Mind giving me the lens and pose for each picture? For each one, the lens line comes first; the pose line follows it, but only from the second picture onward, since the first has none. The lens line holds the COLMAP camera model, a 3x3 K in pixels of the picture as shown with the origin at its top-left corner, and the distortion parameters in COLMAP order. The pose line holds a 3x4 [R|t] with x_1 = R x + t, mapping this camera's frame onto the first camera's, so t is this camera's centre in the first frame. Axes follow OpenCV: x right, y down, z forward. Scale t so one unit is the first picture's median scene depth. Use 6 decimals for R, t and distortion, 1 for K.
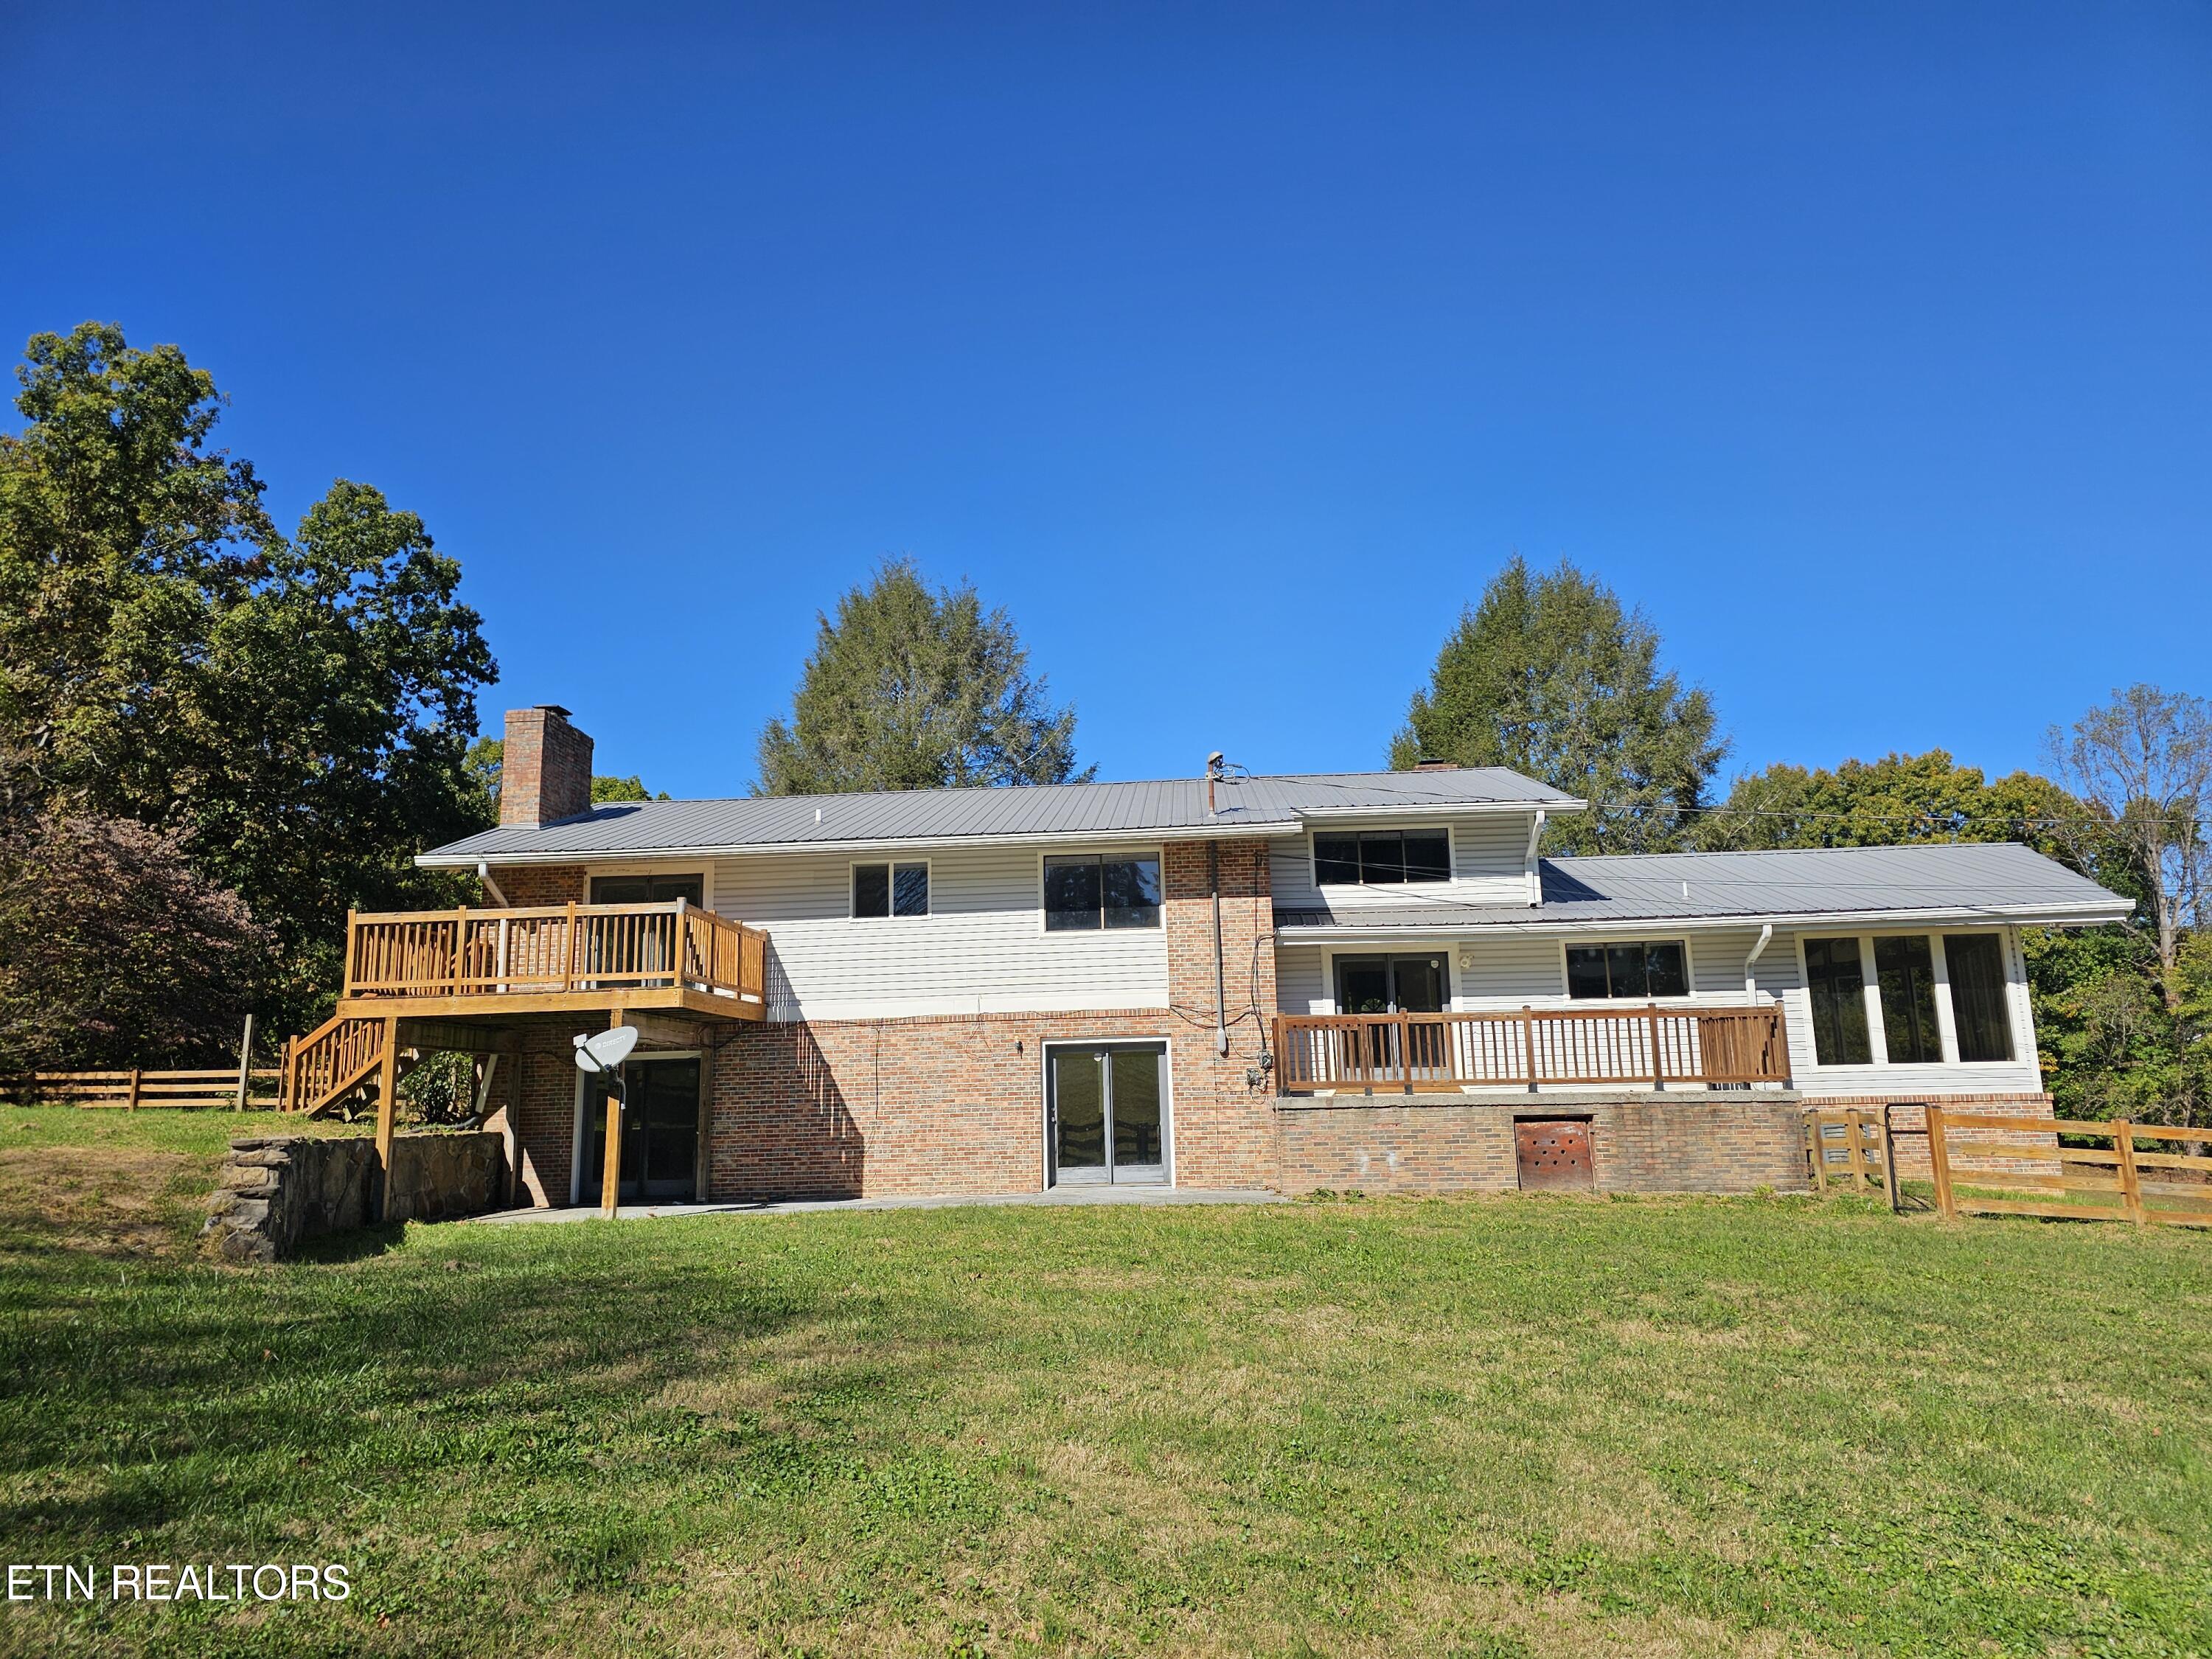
lens RADIAL K [[1467.1, 0, 1088.8], [0, 1467.1, 828.8], [0, 0, 1]] dist [0.060120, -0.048082]
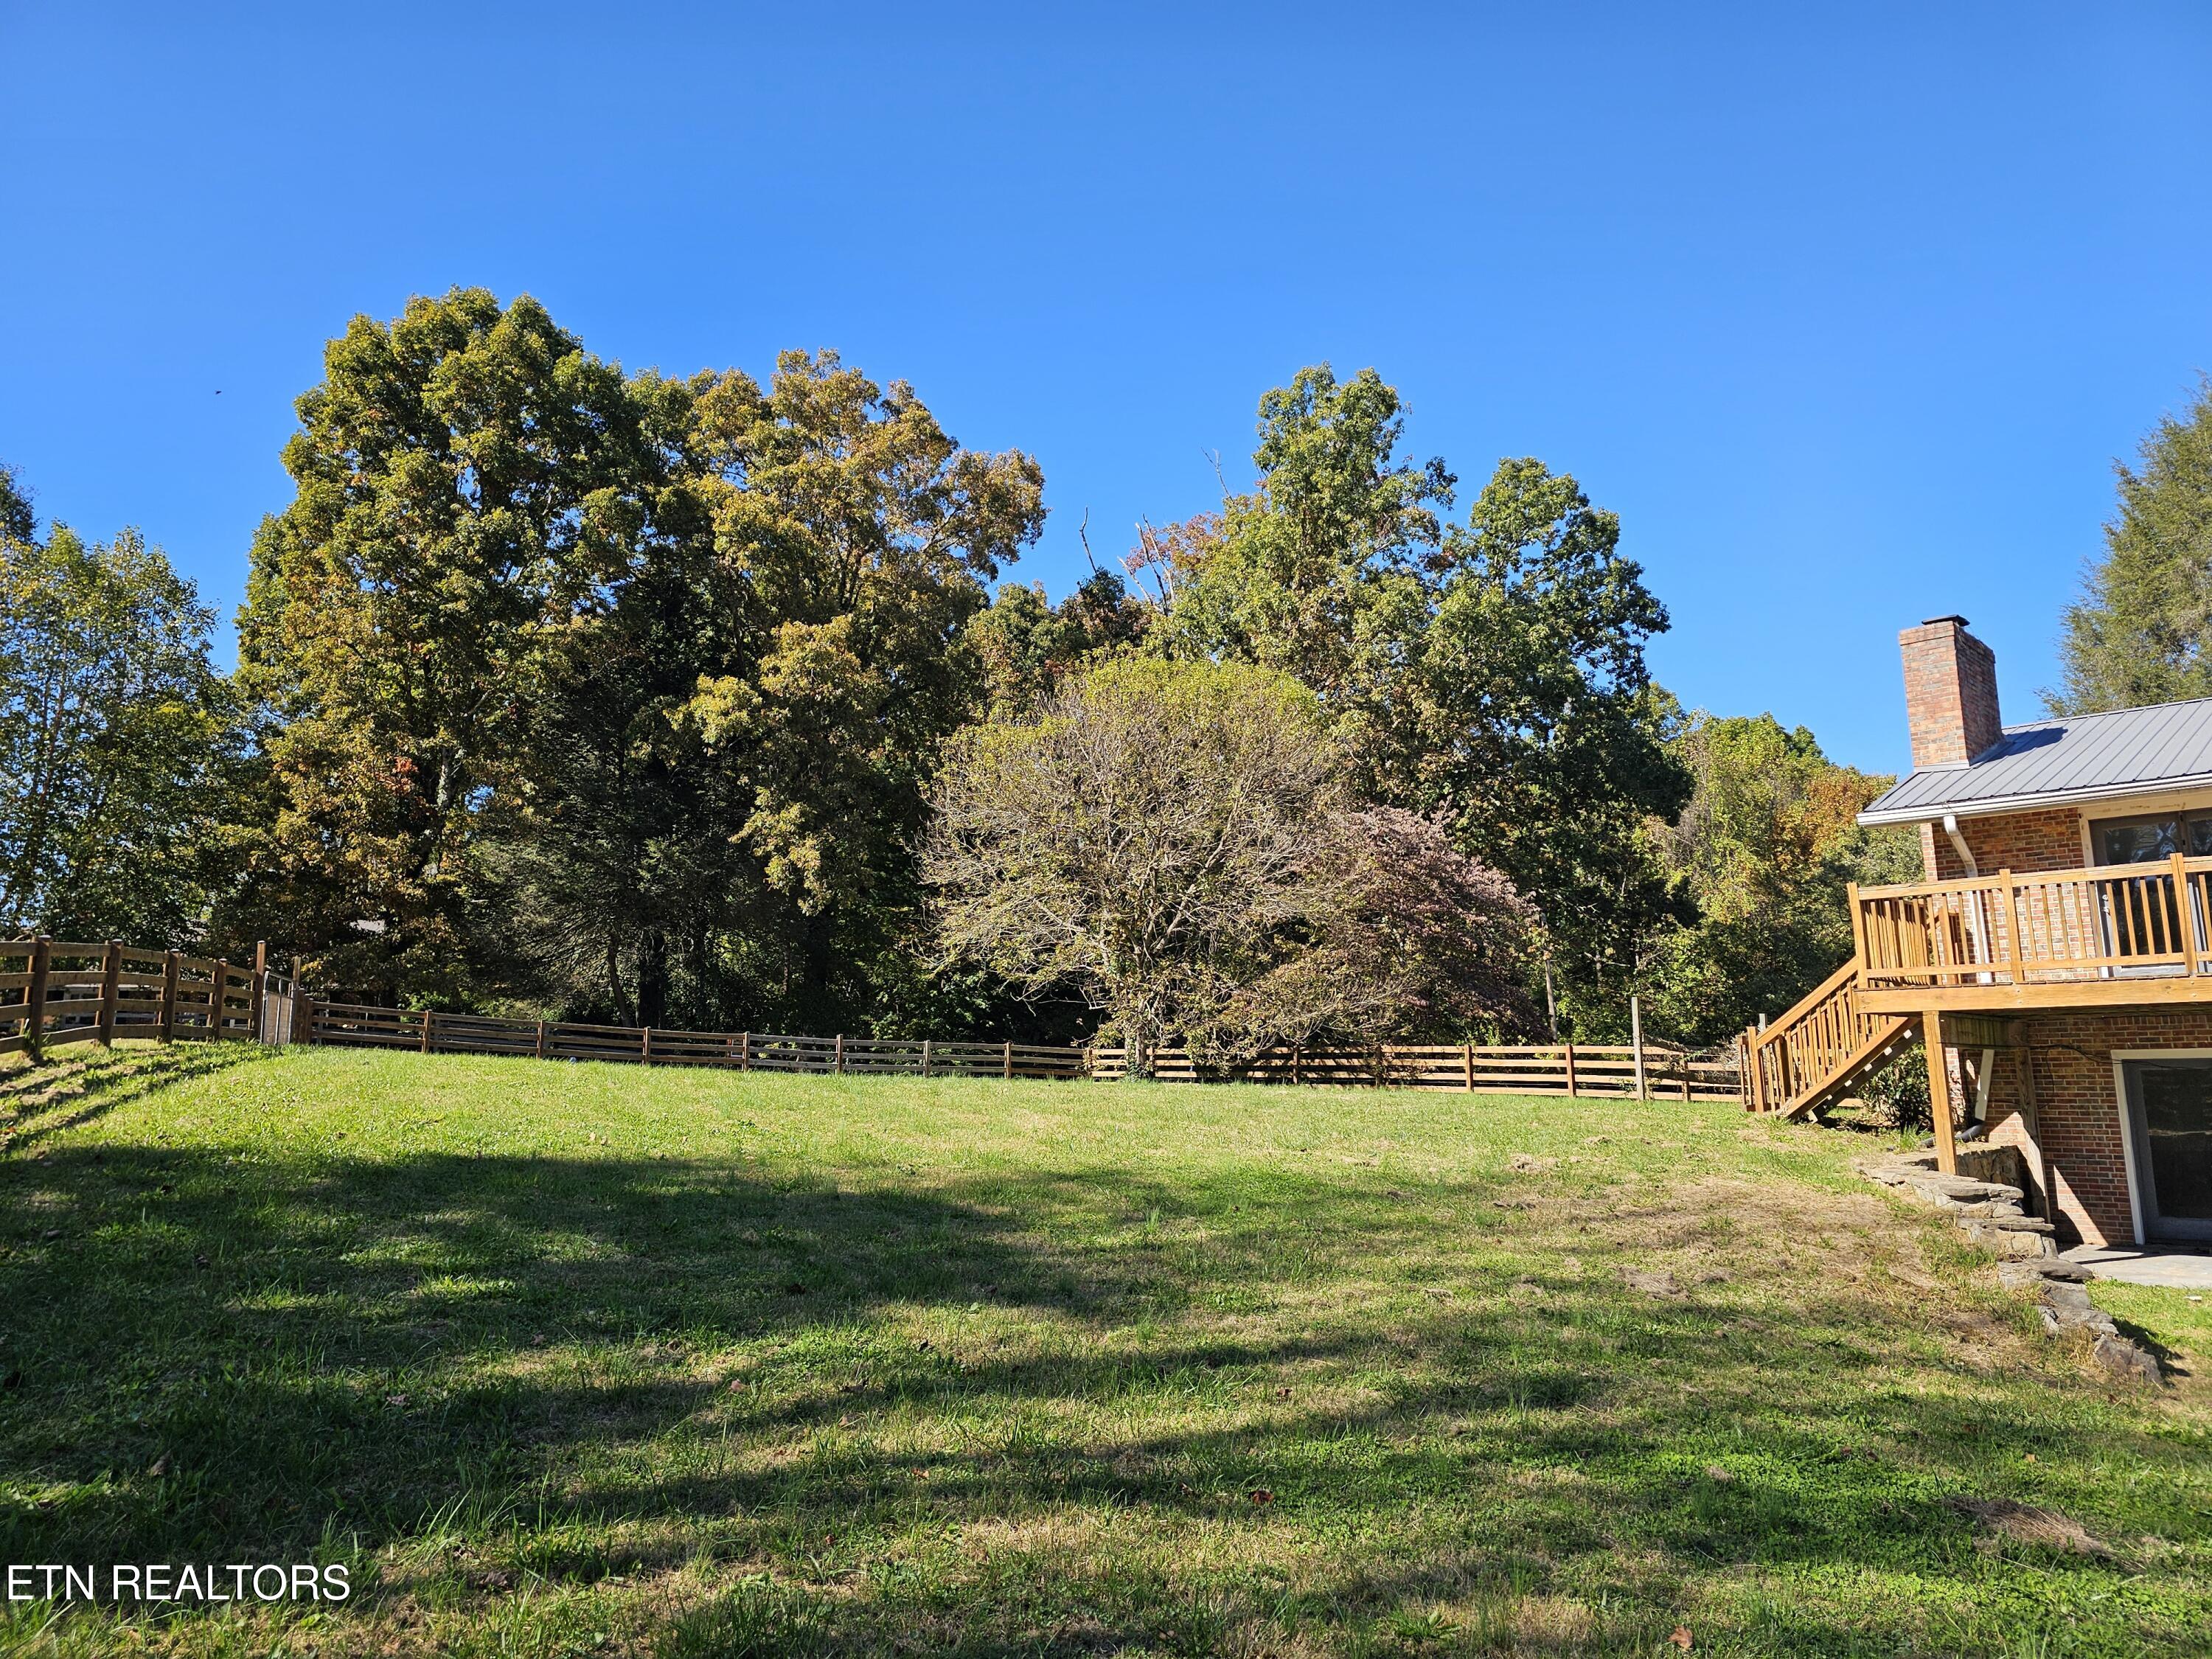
lens RADIAL K [[1467.1, 0, 1100.6], [0, 1467.1, 820.0], [0, 0, 1]] dist [0.060120, -0.048082]
pose [[0.766142, -0.093473, -0.635838, -0.242824], [0.110577, 0.993784, -0.012855, -0.015112], [0.633087, -0.060461, 0.771715, 0.070801]]
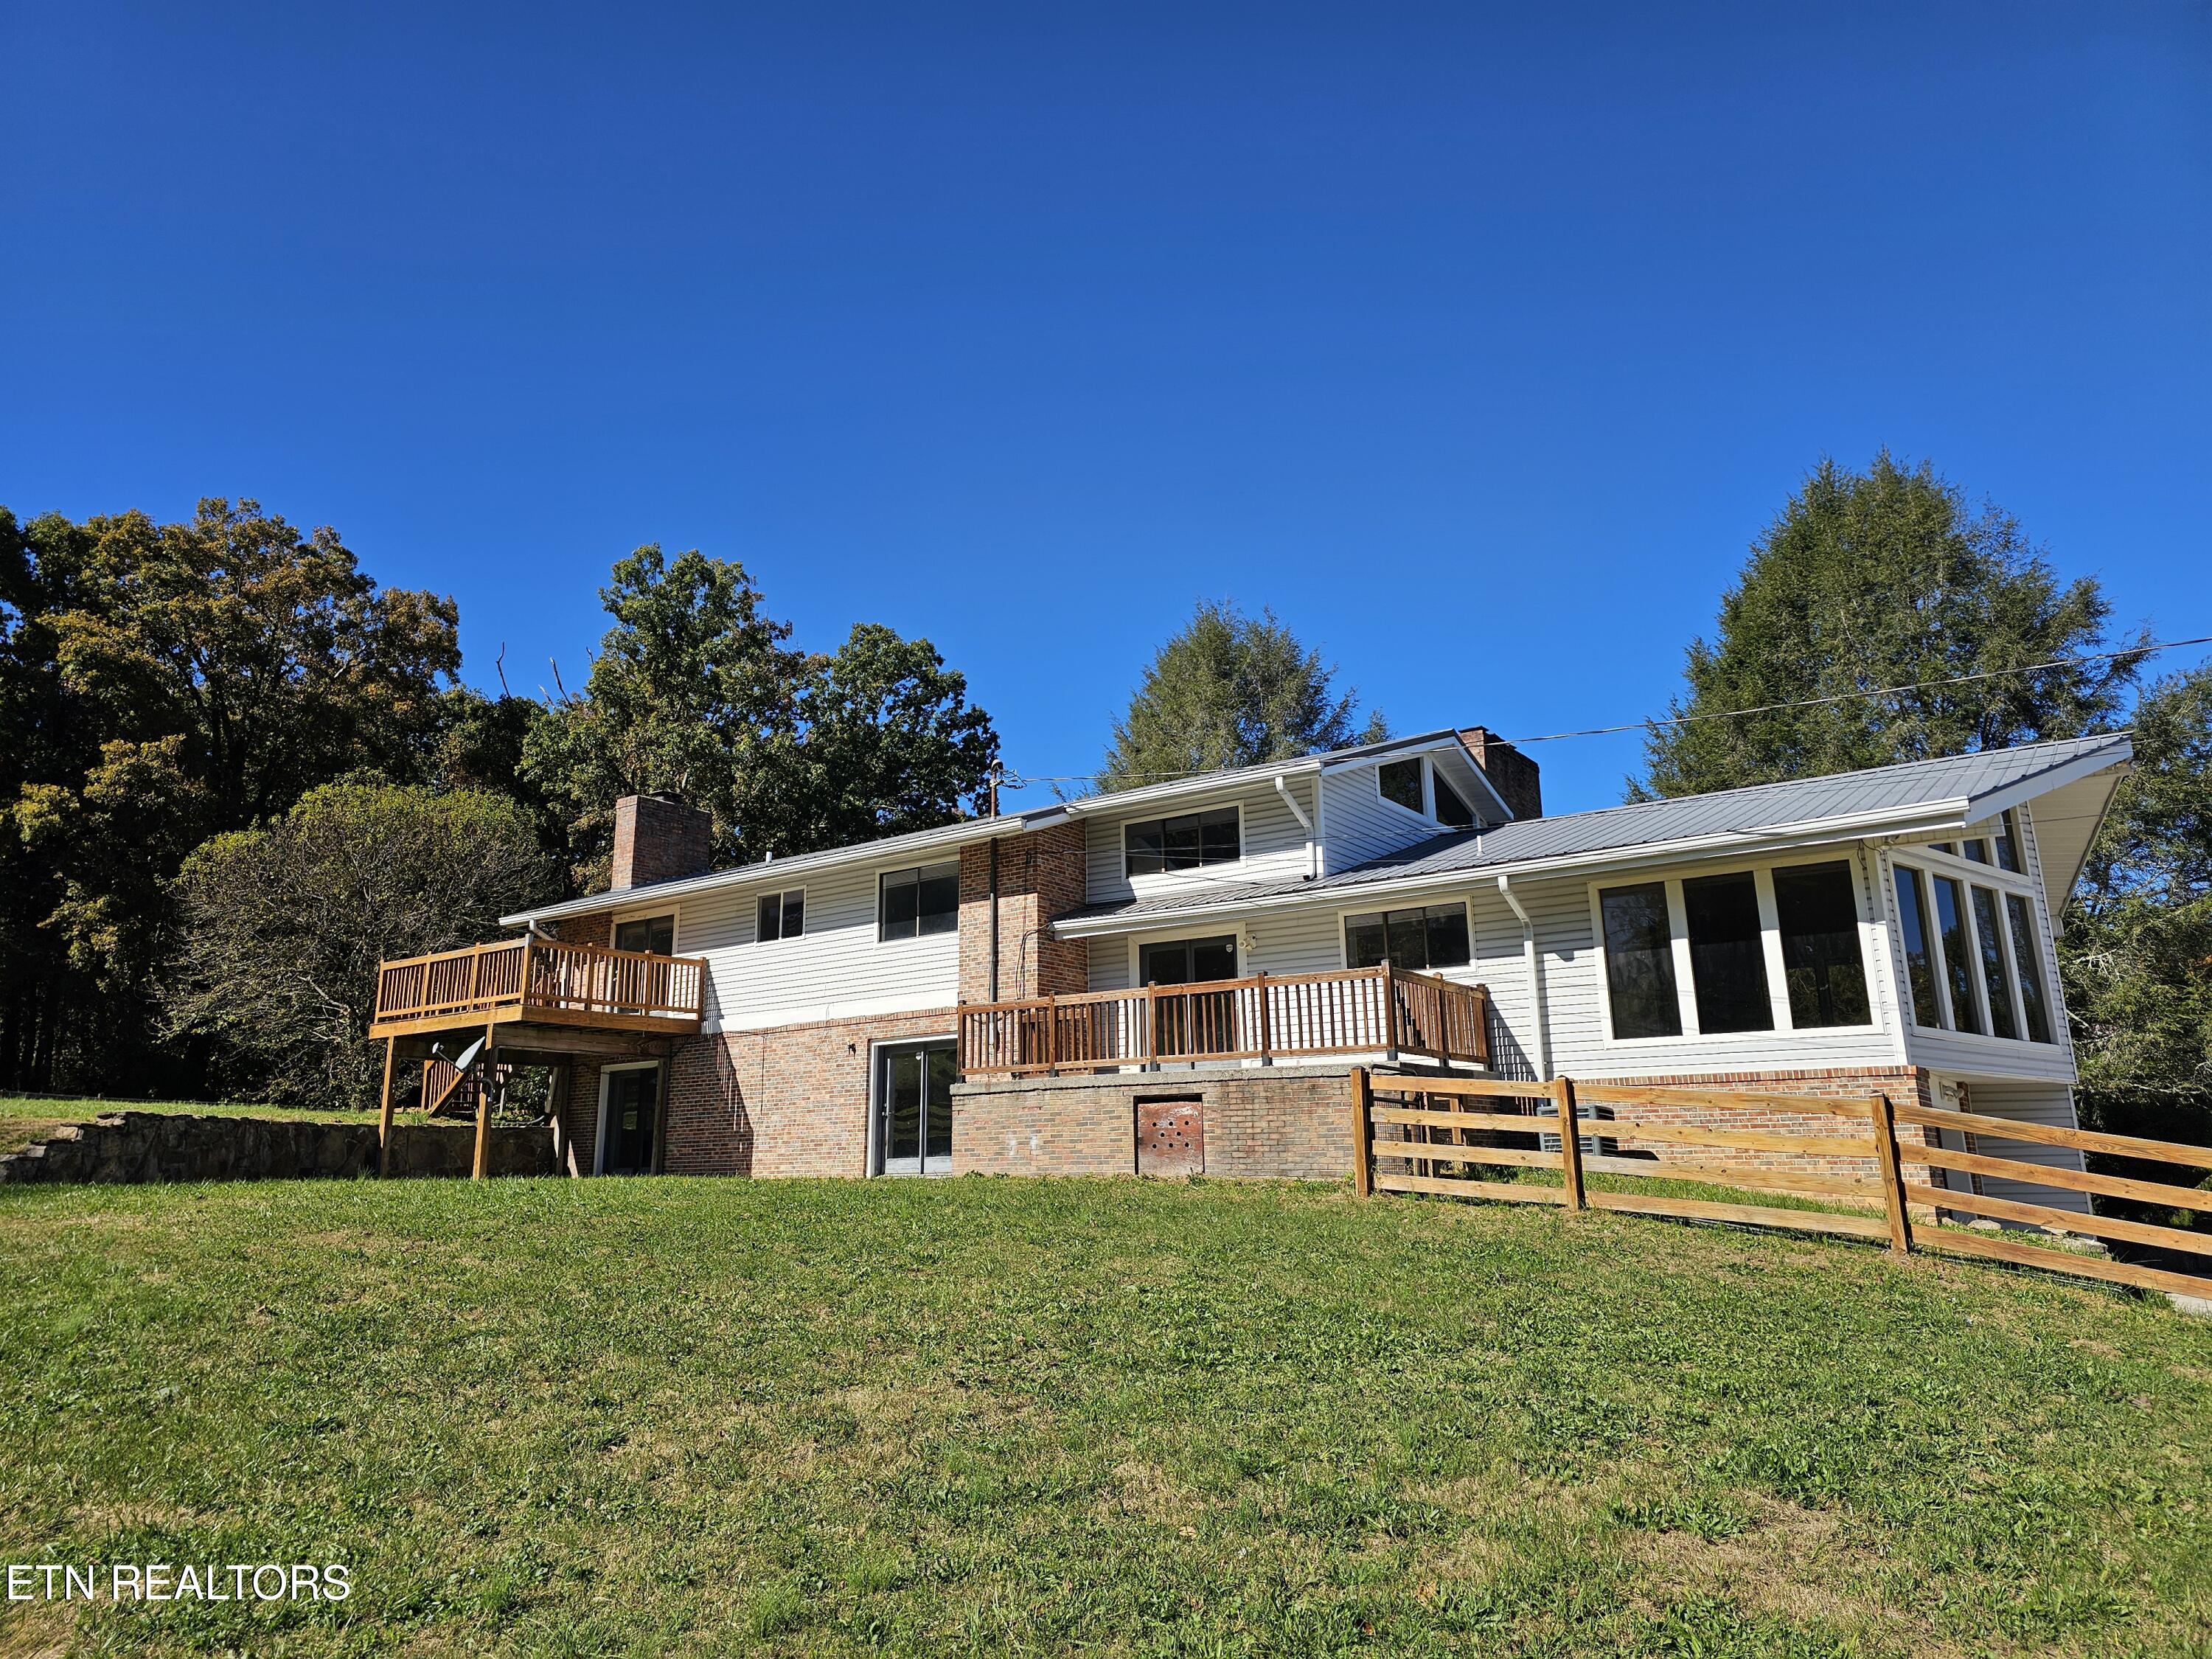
lens RADIAL K [[1467.1, 0, 1059.1], [0, 1467.1, 807.9], [0, 0, 1]] dist [0.060120, -0.048082]
pose [[0.847600, -0.115759, -0.517855, 0.663100], [0.089828, 0.993131, -0.074973, 0.064406], [0.522977, 0.017029, 0.852177, 0.131594]]
